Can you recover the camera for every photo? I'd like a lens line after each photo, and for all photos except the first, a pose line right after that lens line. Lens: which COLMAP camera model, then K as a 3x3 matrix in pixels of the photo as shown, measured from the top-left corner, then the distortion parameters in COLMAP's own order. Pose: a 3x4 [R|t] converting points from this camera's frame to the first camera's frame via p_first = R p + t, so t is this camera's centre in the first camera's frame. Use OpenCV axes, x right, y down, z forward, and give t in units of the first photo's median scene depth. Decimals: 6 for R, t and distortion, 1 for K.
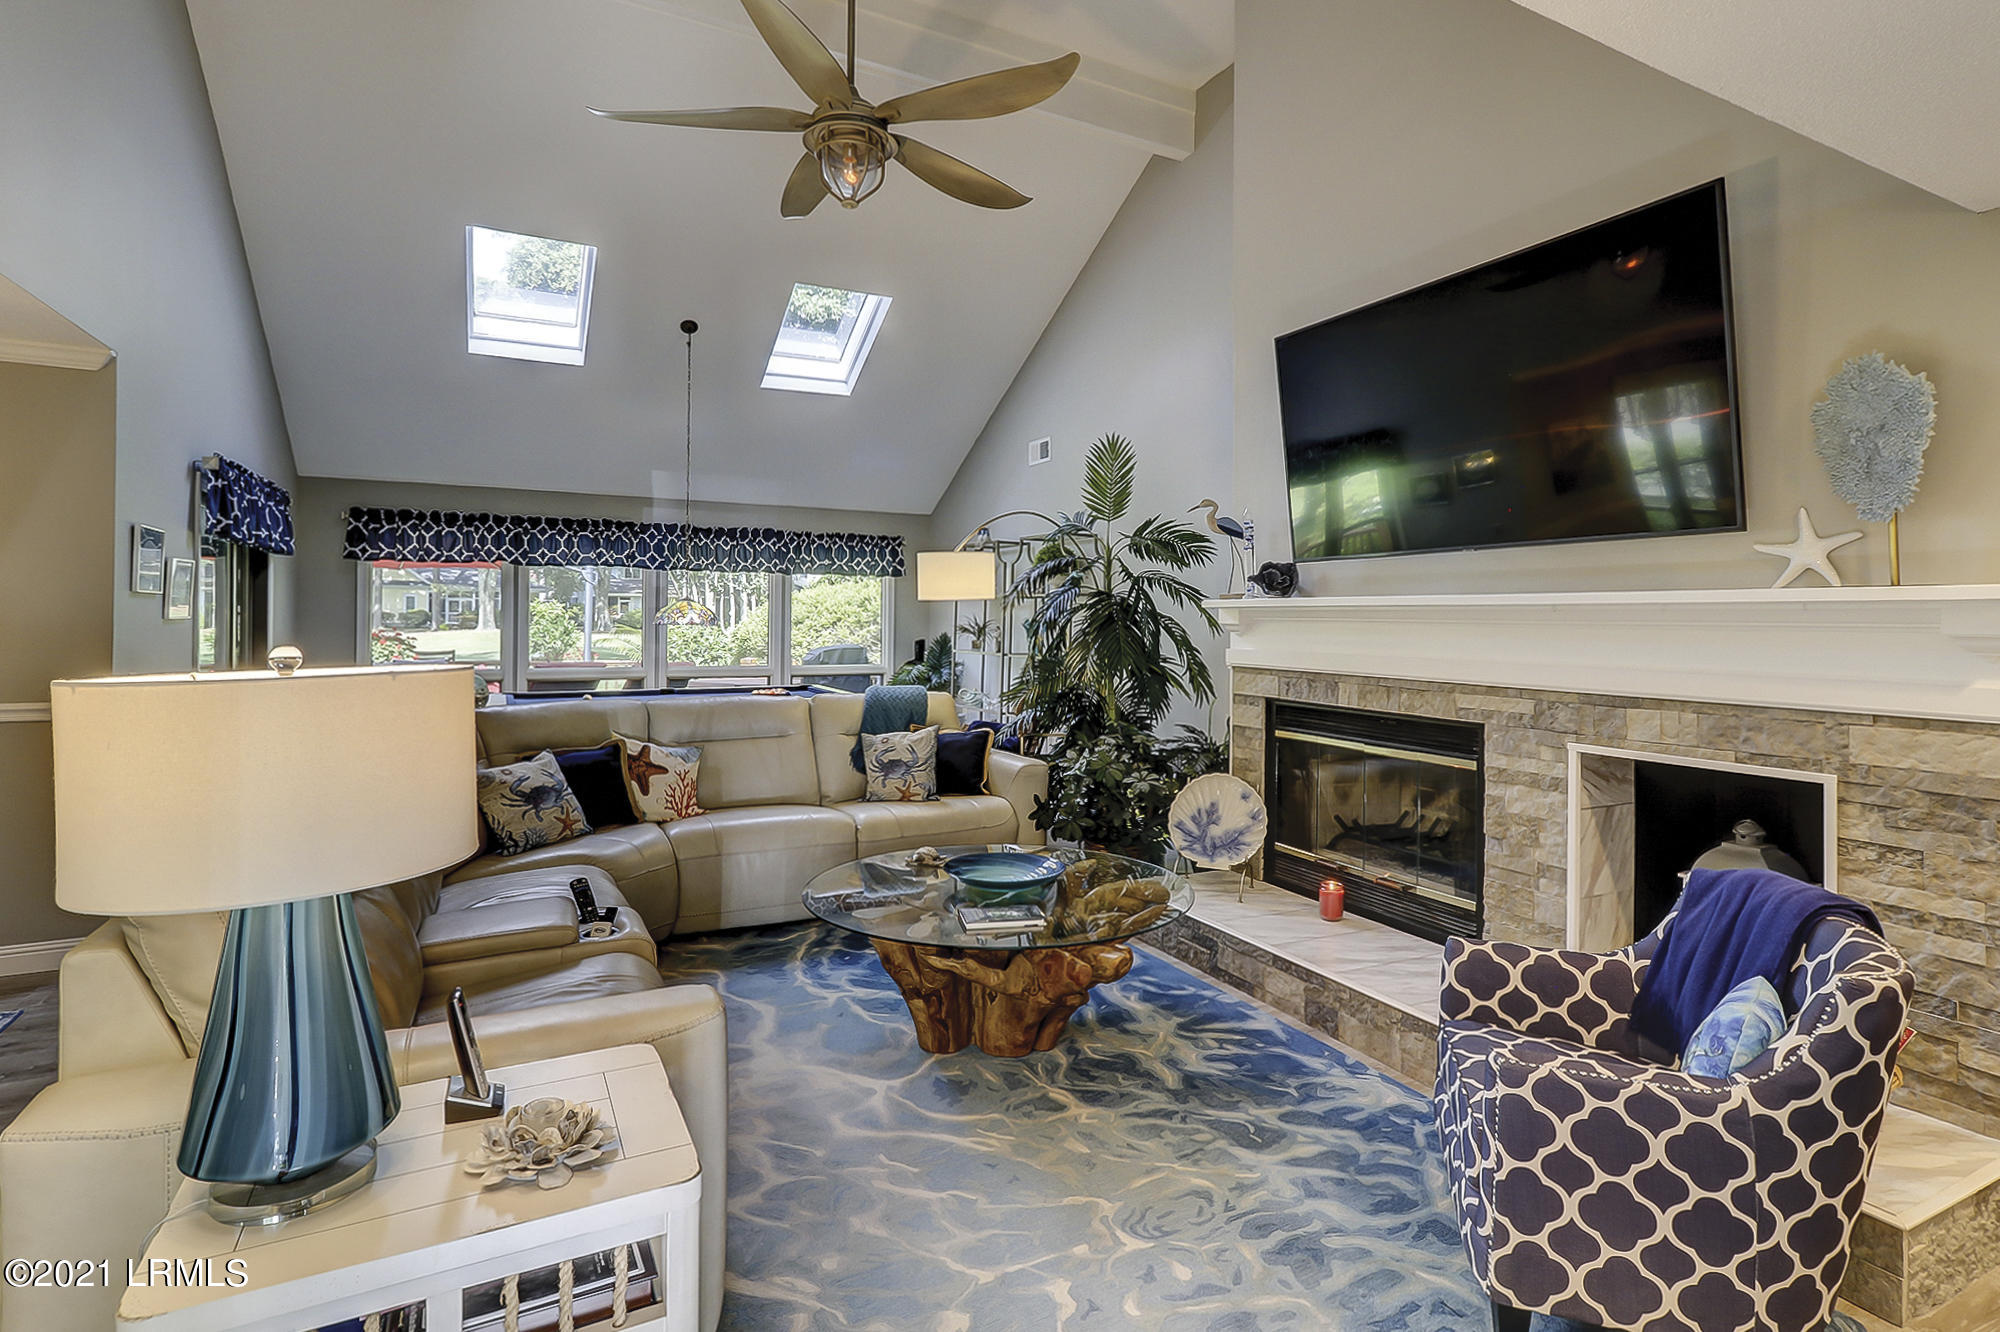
lens RADIAL K [[971.8, 0, 998.9], [0, 971.8, 622.2], [0, 0, 1]] dist [-0.000274, 0.000374]
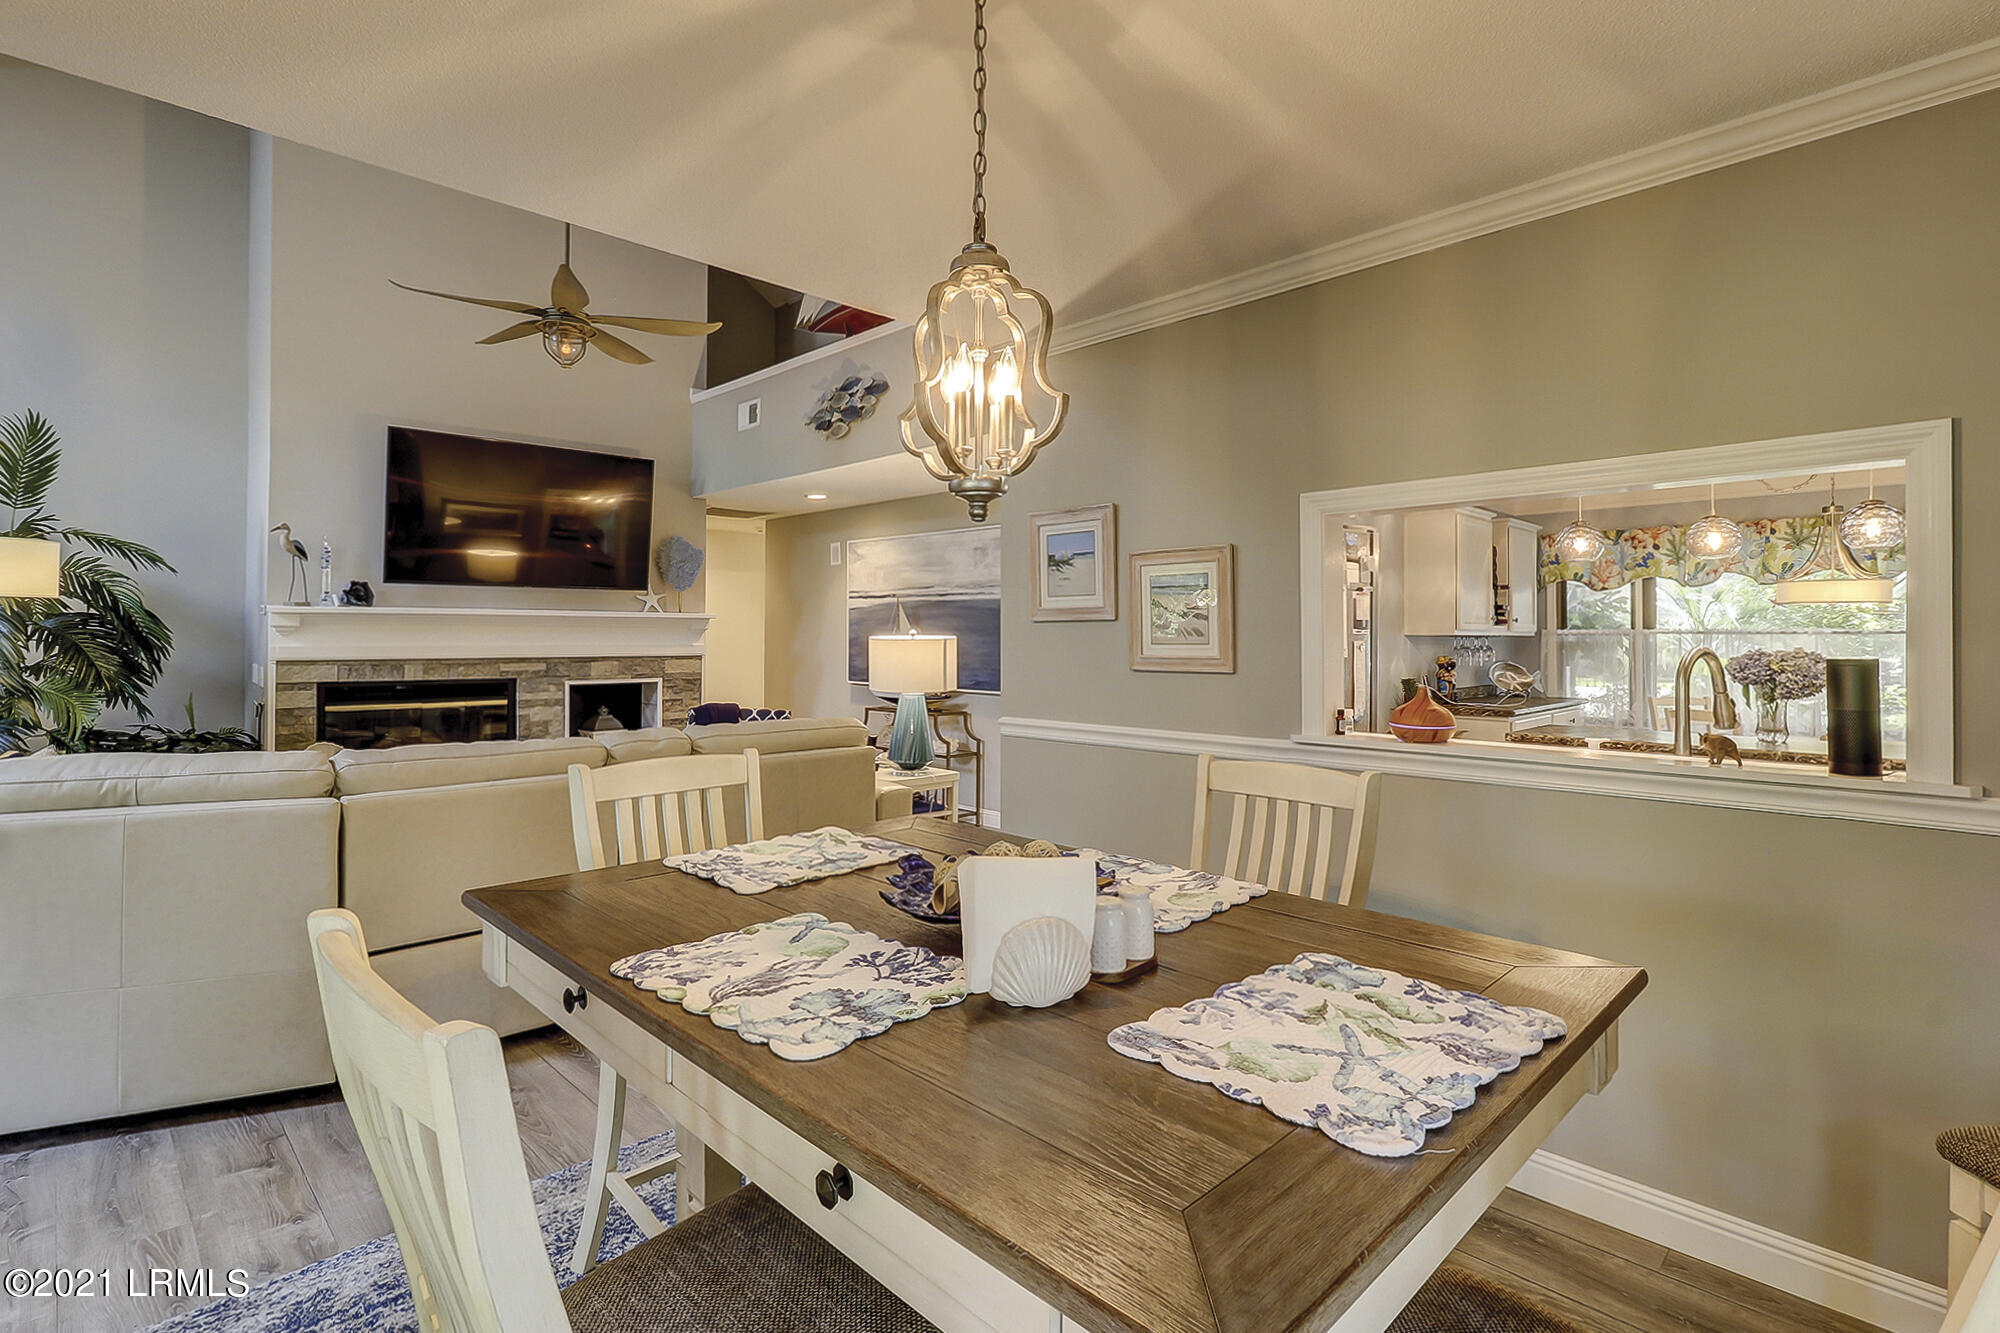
lens RADIAL K [[971.8, 0, 998.9], [0, 971.8, 622.7], [0, 0, 1]] dist [-0.000274, 0.000374]
pose [[-0.295410, 0.005984, 0.955352, -1.607312], [0.003559, 0.999980, -0.005163, 0.009693], [-0.955364, 0.001874, -0.295425, 0.671065]]
